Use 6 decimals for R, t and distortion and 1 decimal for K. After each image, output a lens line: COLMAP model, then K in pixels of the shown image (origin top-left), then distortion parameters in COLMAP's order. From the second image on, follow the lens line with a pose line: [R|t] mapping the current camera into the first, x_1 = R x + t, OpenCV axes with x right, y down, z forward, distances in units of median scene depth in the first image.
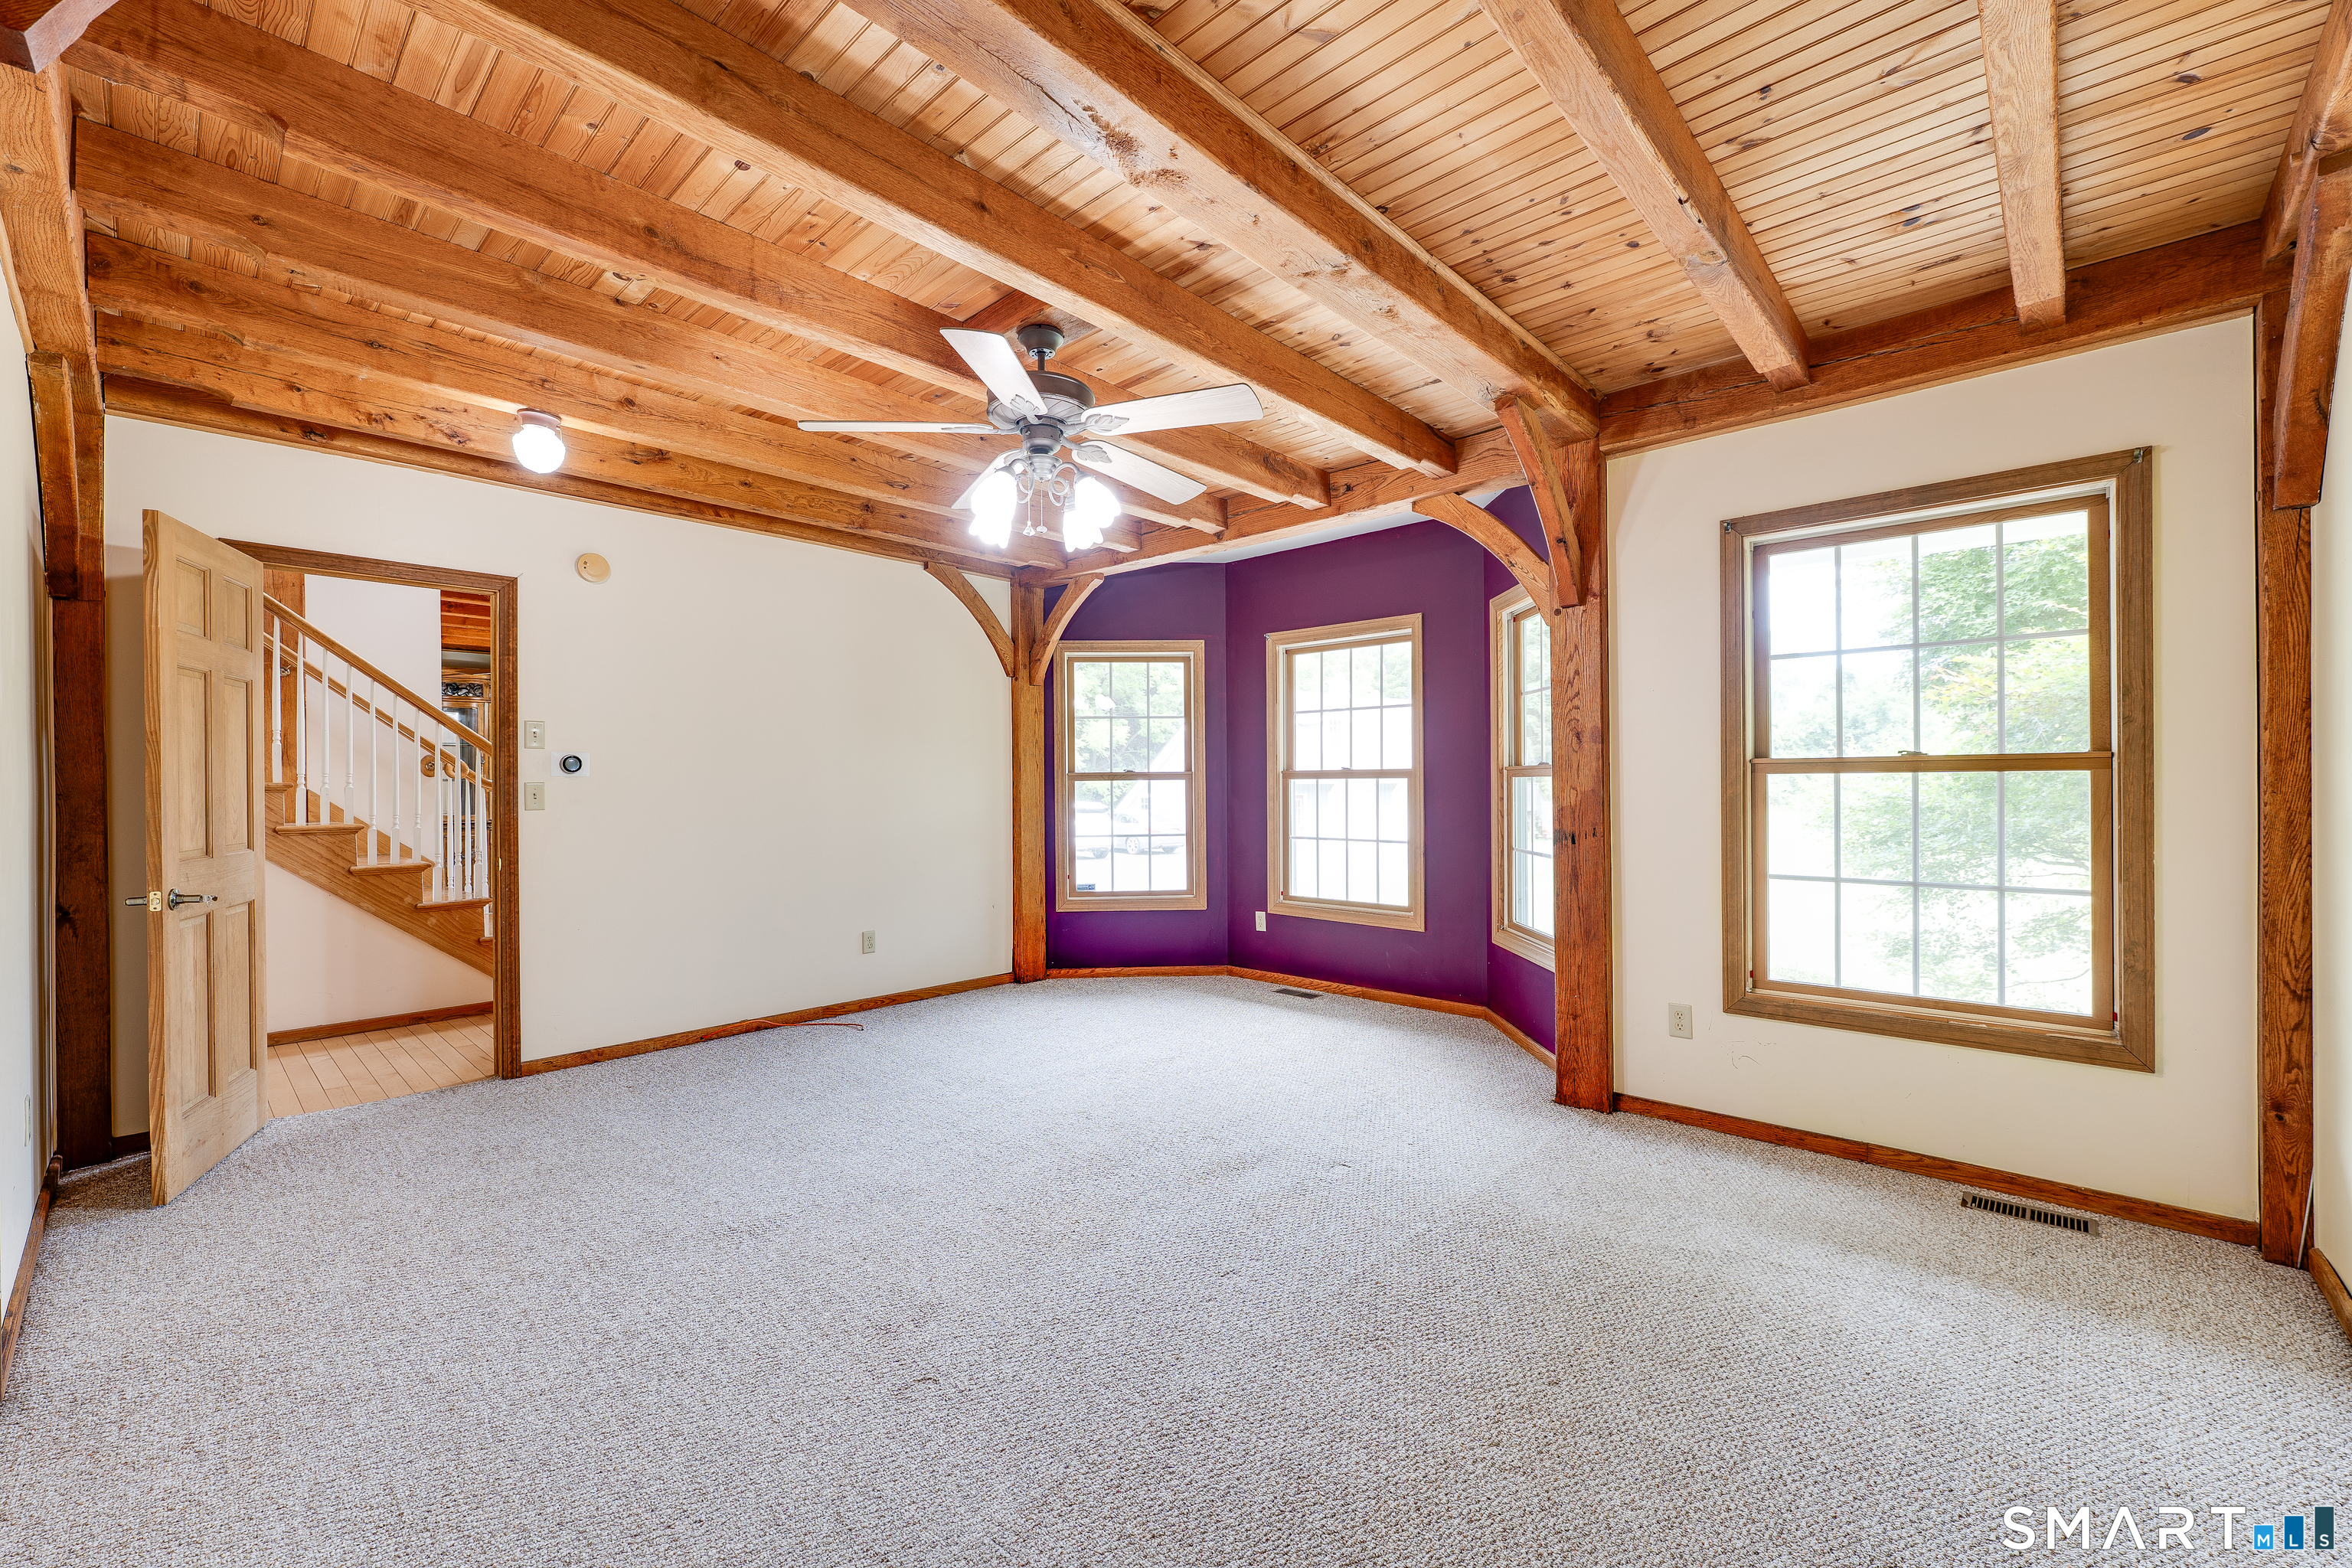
lens RADIAL K [[964.6, 0, 1154.8], [0, 964.6, 777.9], [0, 0, 1]] dist [-0.003619, 0.000626]
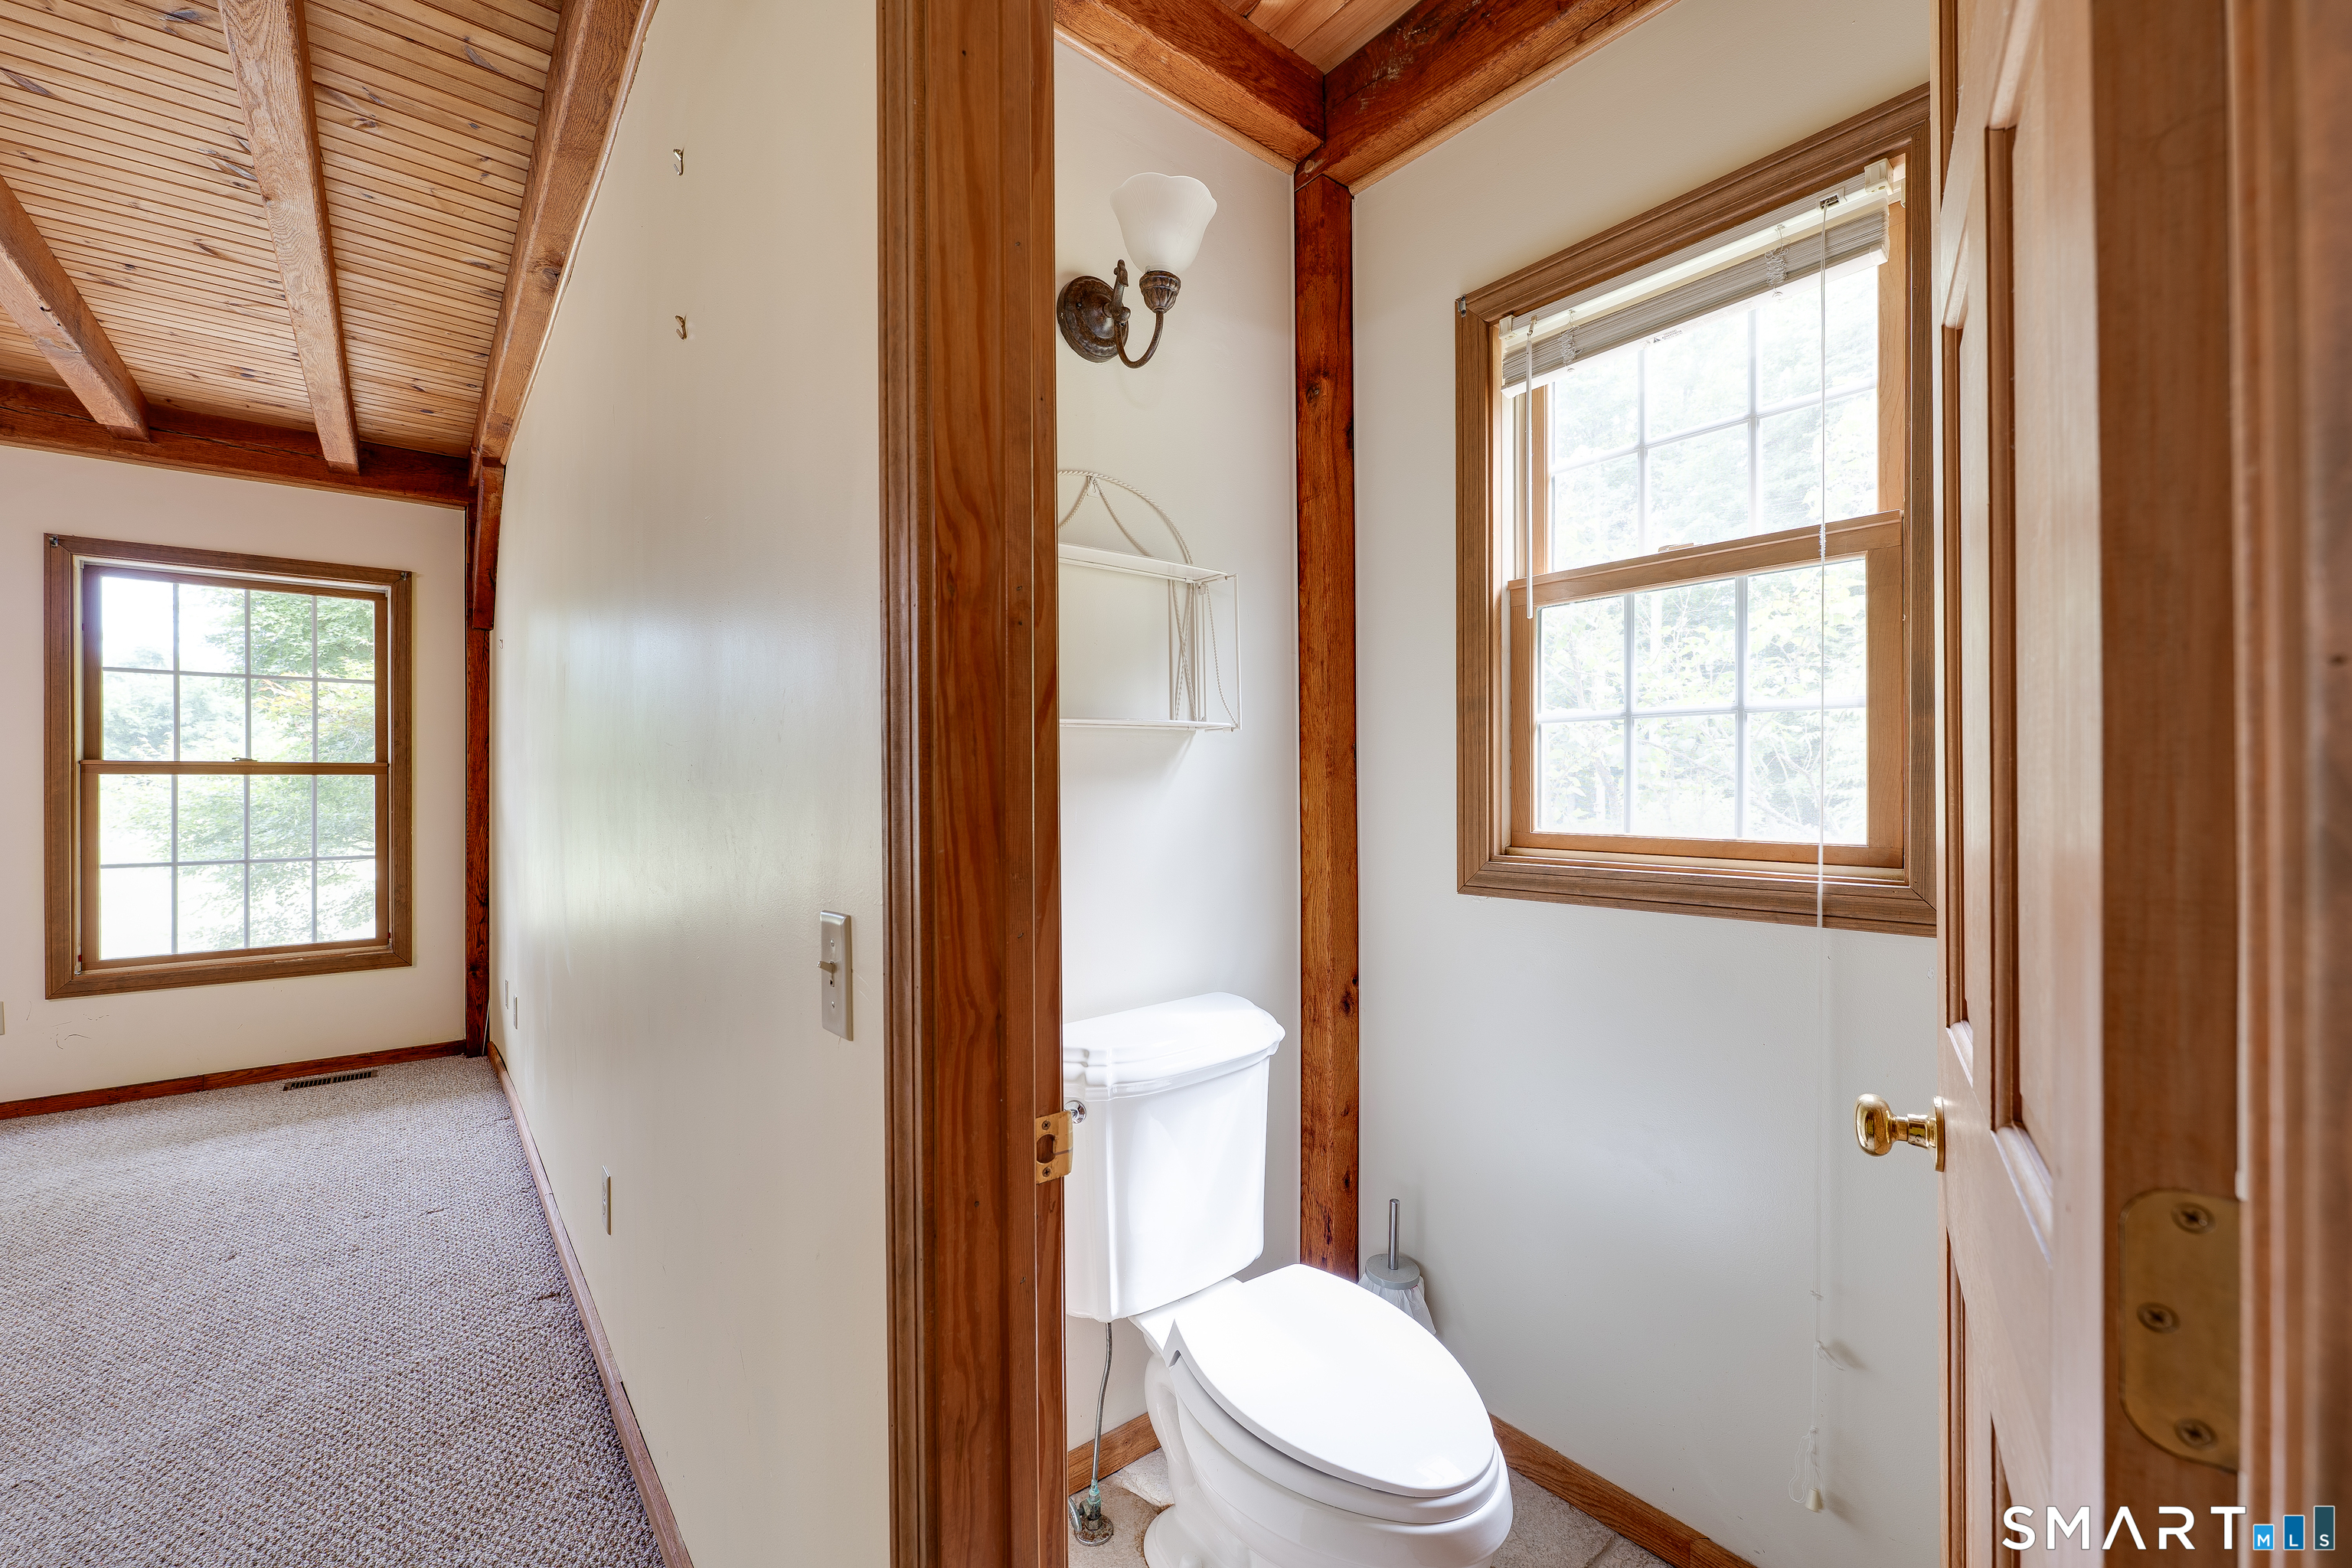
lens RADIAL K [[964.6, 0, 1195.1], [0, 964.6, 792.3], [0, 0, 1]] dist [-0.003619, 0.000626]
pose [[0.120661, -0.004070, 0.992685, -0.346813], [-0.009230, 0.999944, 0.005221, -0.000602], [-0.992651, -0.009792, 0.120616, -0.430242]]
